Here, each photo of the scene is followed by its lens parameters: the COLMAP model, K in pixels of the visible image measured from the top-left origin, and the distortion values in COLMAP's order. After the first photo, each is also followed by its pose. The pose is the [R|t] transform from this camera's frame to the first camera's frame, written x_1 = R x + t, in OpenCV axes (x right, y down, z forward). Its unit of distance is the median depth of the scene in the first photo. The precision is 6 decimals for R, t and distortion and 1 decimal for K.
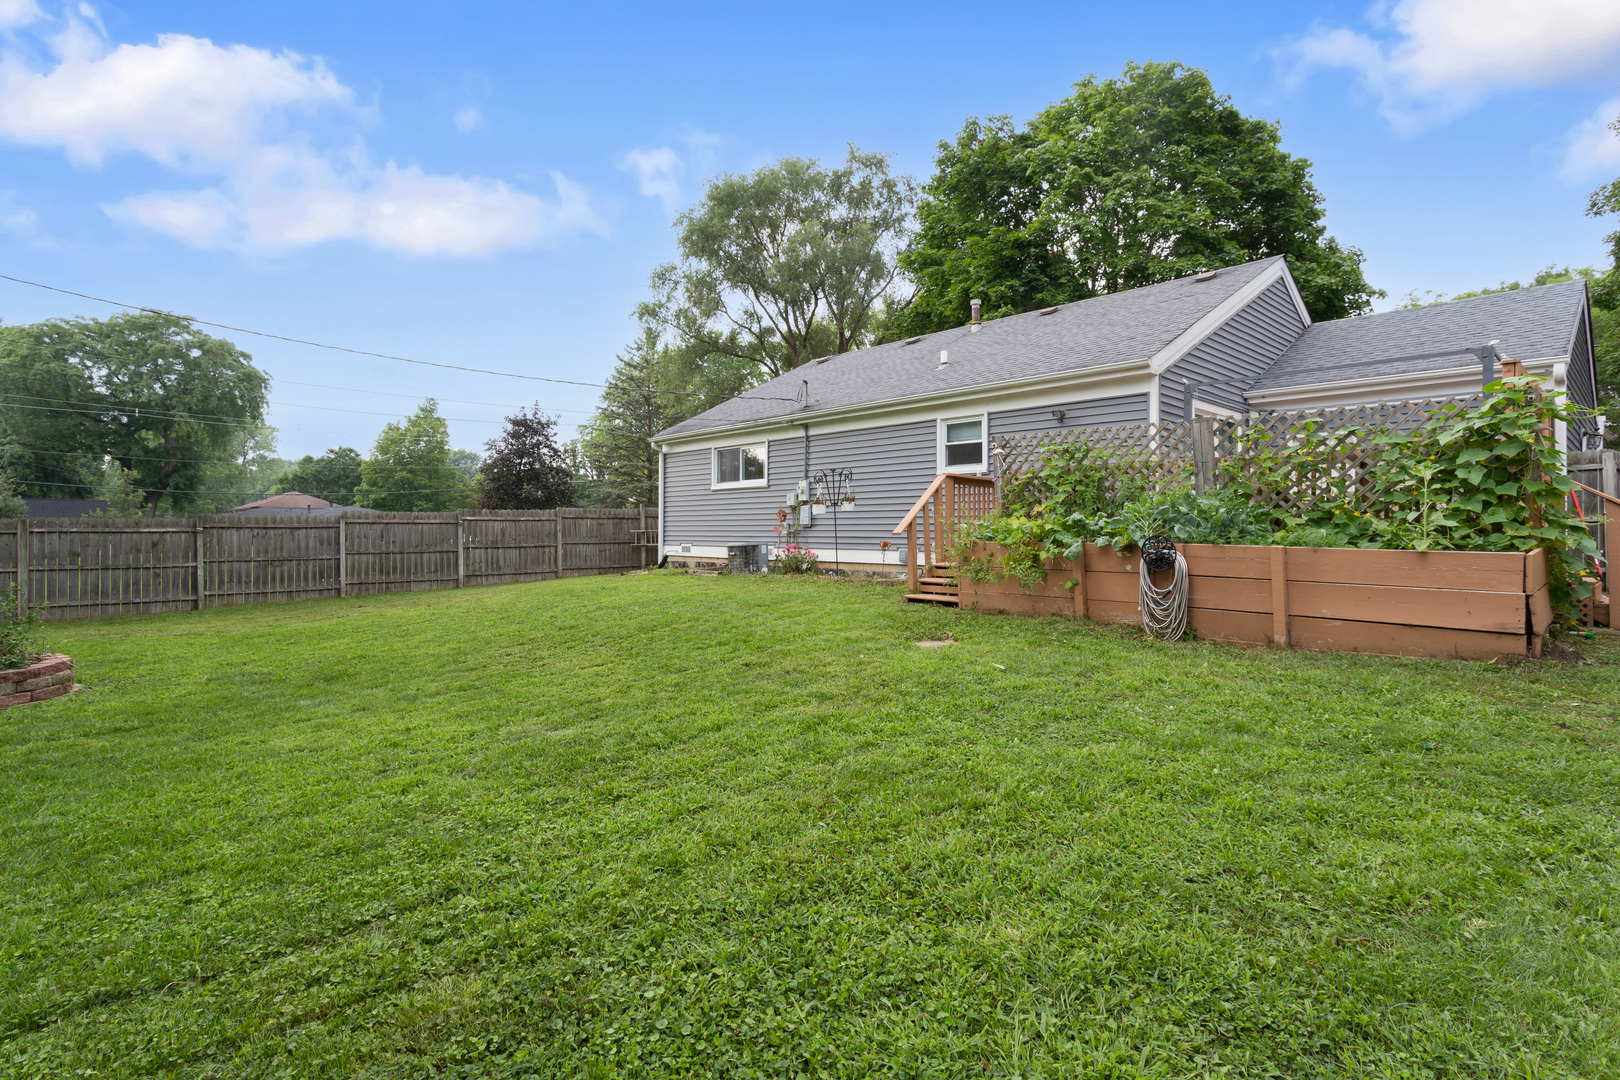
lens RADIAL K [[795.0, 0, 792.2], [0, 795.0, 537.9], [0, 0, 1]] dist [0.000244, 0.000165]
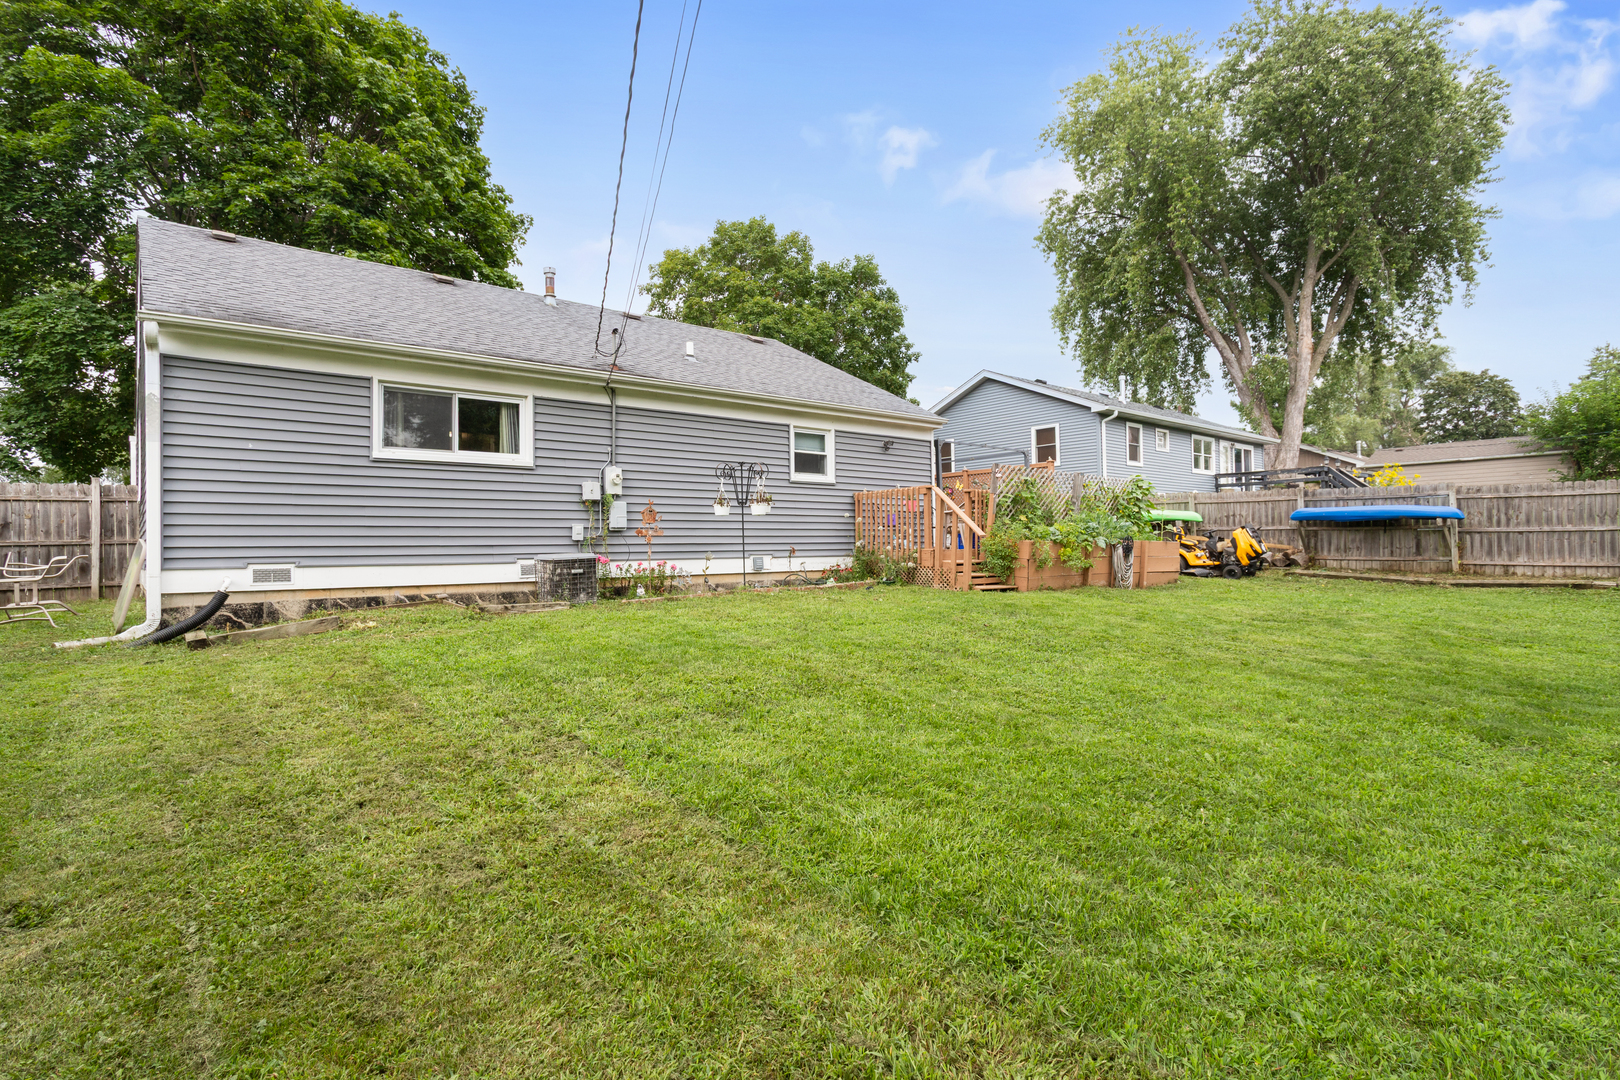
lens RADIAL K [[807.7, 0, 808.2], [0, 807.7, 532.9], [0, 0, 1]] dist [-0.002537, -0.000580]
pose [[0.059120, 0.002865, 0.998247, -0.721484], [0.008425, 0.999959, -0.003369, -0.008194], [-0.998215, 0.008610, 0.059093, 0.797765]]
